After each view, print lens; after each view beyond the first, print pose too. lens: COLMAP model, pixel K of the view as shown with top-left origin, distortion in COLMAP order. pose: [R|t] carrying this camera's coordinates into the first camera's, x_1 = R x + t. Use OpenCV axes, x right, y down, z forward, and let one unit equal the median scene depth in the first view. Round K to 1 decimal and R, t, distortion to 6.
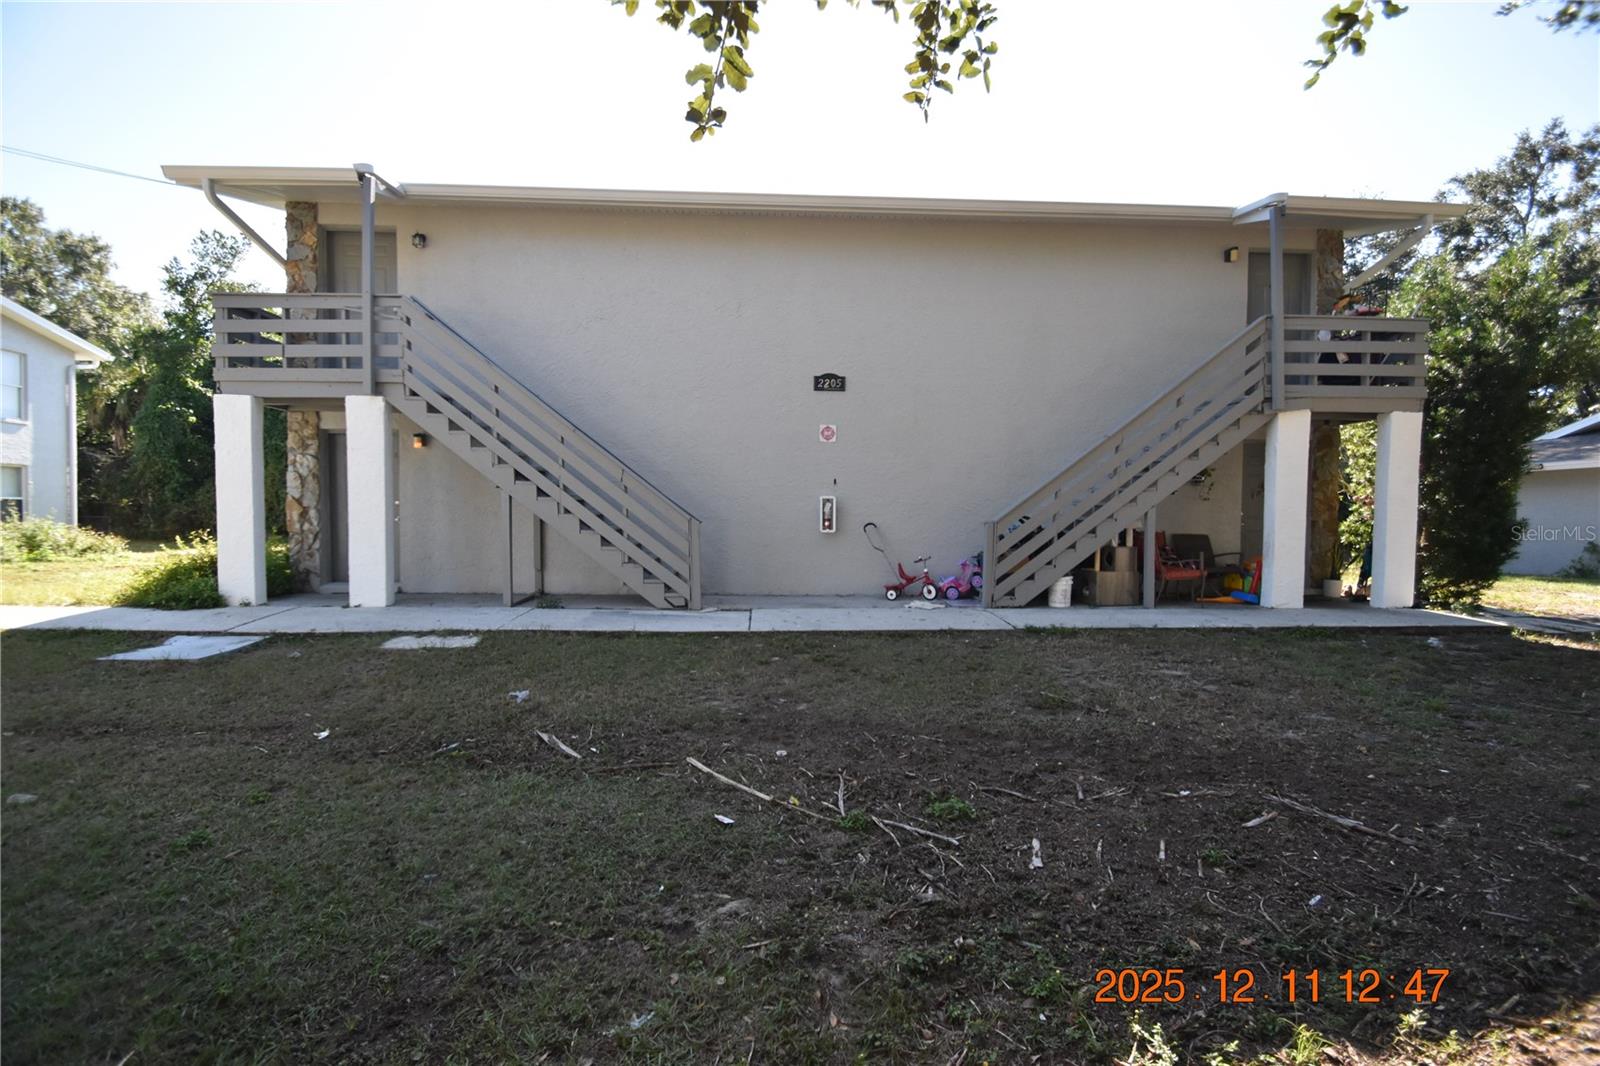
lens RADIAL K [[701.5, 0, 763.3], [0, 701.5, 537.1], [0, 0, 1]] dist [0.009300, -0.013248]
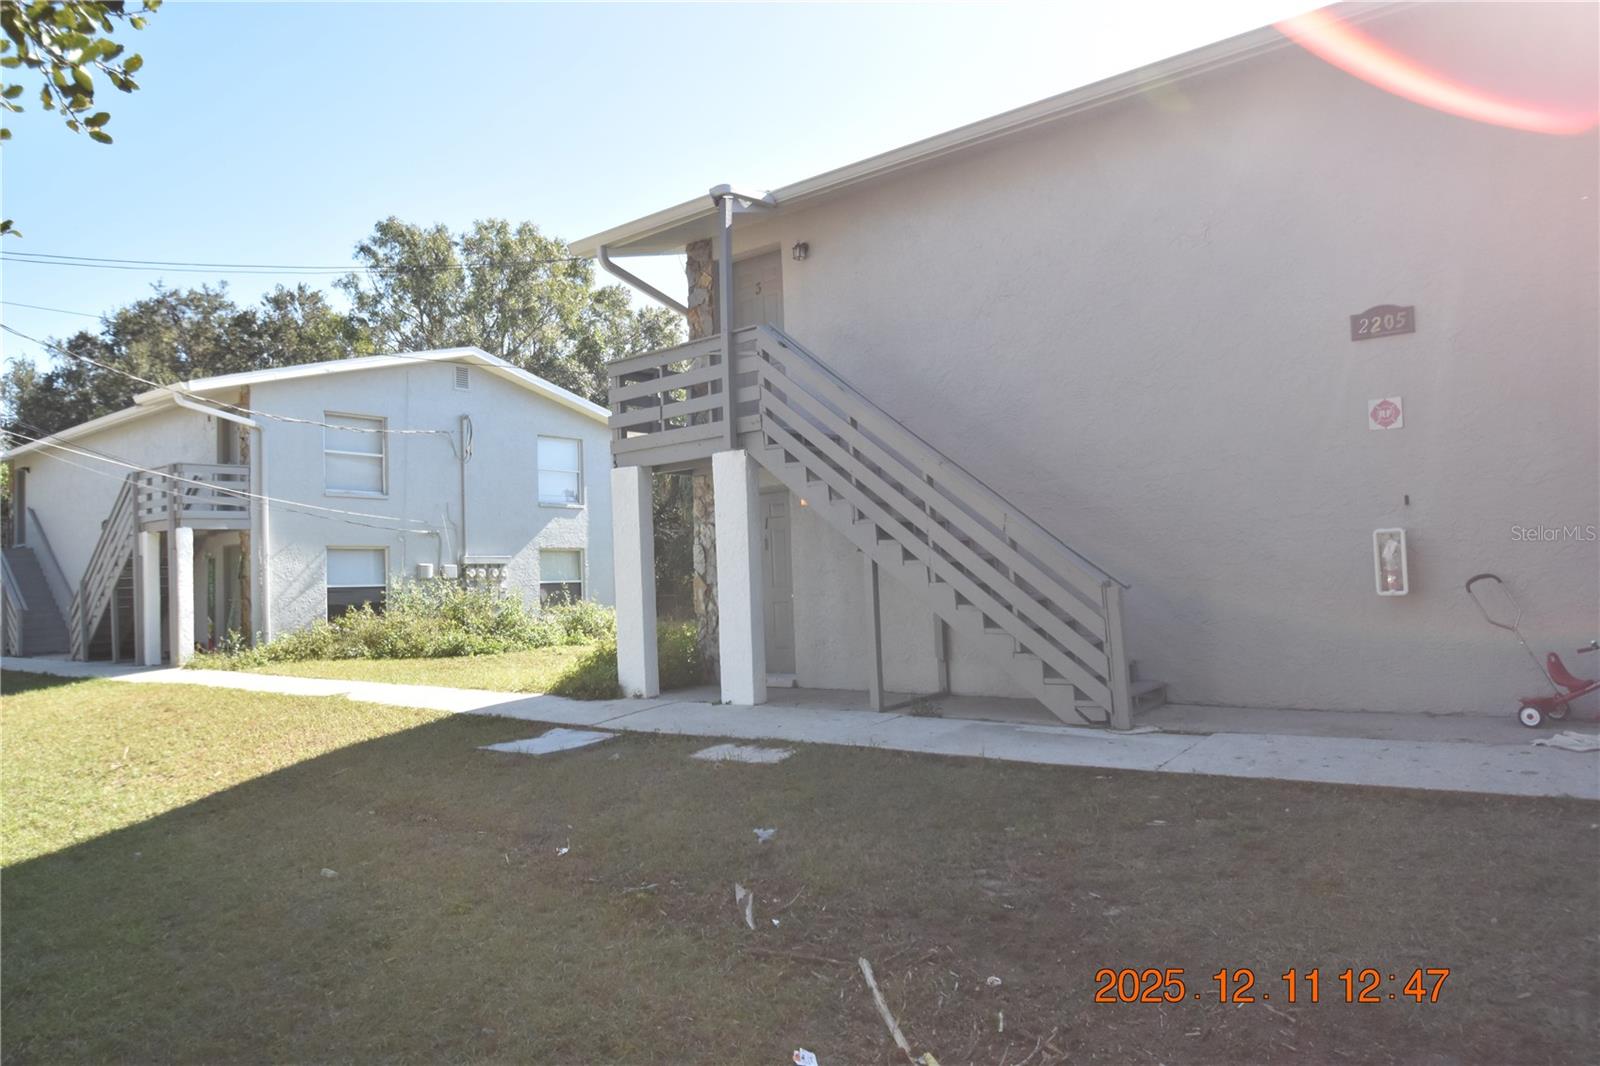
lens RADIAL K [[1030.5, 0, 799.8], [0, 1030.5, 534.2], [0, 0, 1]] dist [-0.032566, 0.000230]
pose [[0.761734, -0.067716, -0.644342, 0.278045], [0.025582, 0.996891, -0.074524, -0.007835], [0.647385, 0.040284, 0.761098, 0.117650]]
